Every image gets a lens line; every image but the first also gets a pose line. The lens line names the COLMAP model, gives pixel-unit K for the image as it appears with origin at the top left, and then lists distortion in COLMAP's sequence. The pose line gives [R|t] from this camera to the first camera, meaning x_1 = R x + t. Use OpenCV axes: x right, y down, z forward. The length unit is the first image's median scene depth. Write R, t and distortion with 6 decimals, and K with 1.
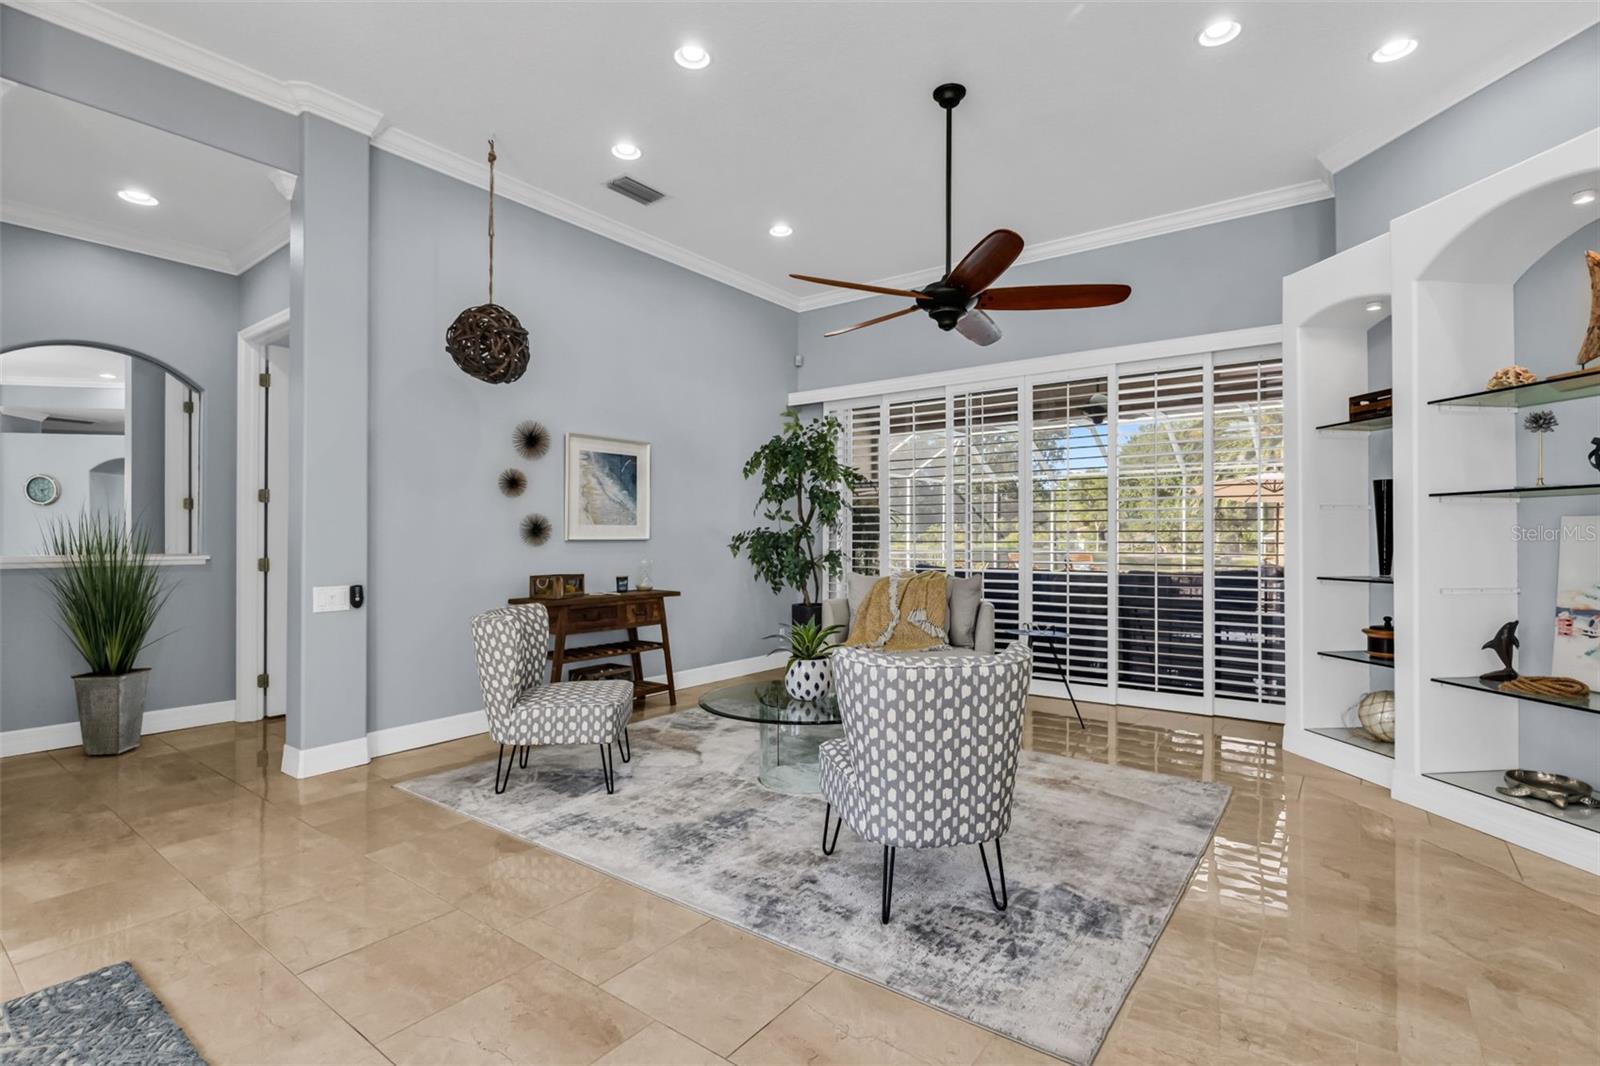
lens RADIAL K [[762.3, 0, 799.1], [0, 762.3, 530.4], [0, 0, 1]] dist [-0.002209, -0.000213]
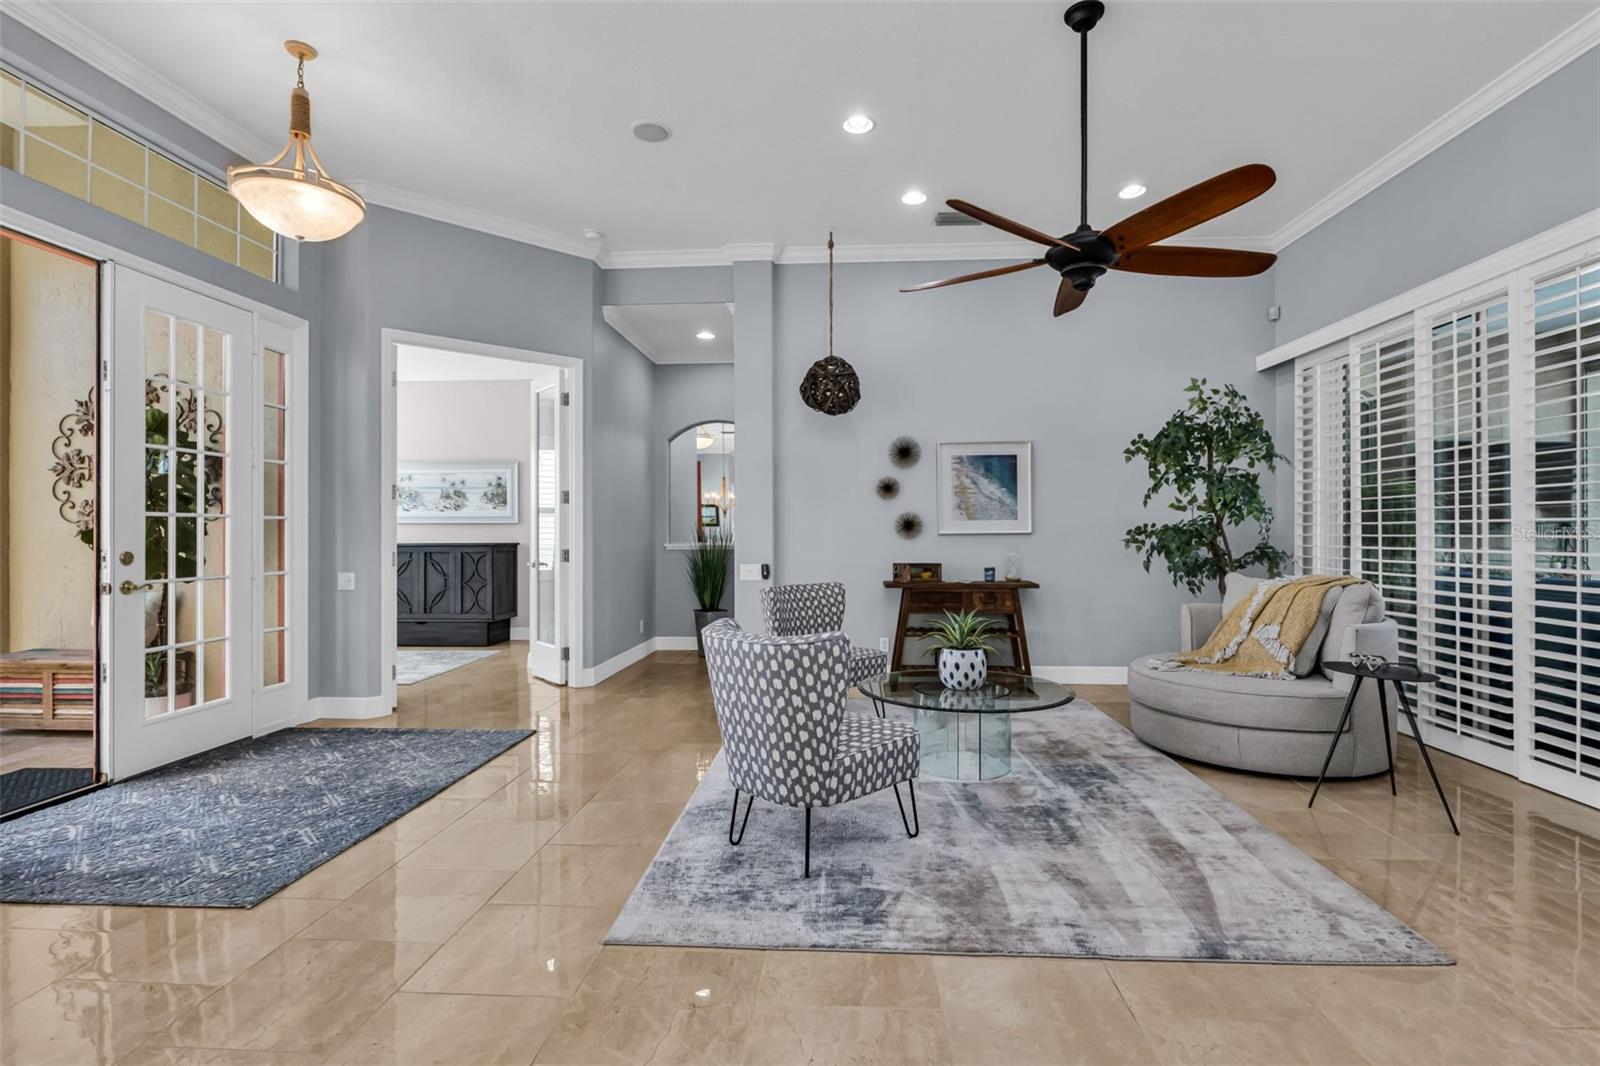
lens RADIAL K [[751.1, 0, 799.7], [0, 751.1, 531.5], [0, 0, 1]] dist [-0.005352, -0.000065]
pose [[0.551894, -0.001459, -0.833913, 0.551620], [0.011860, 0.999911, 0.006100, -0.000736], [0.833830, -0.013257, 0.551862, 0.195181]]
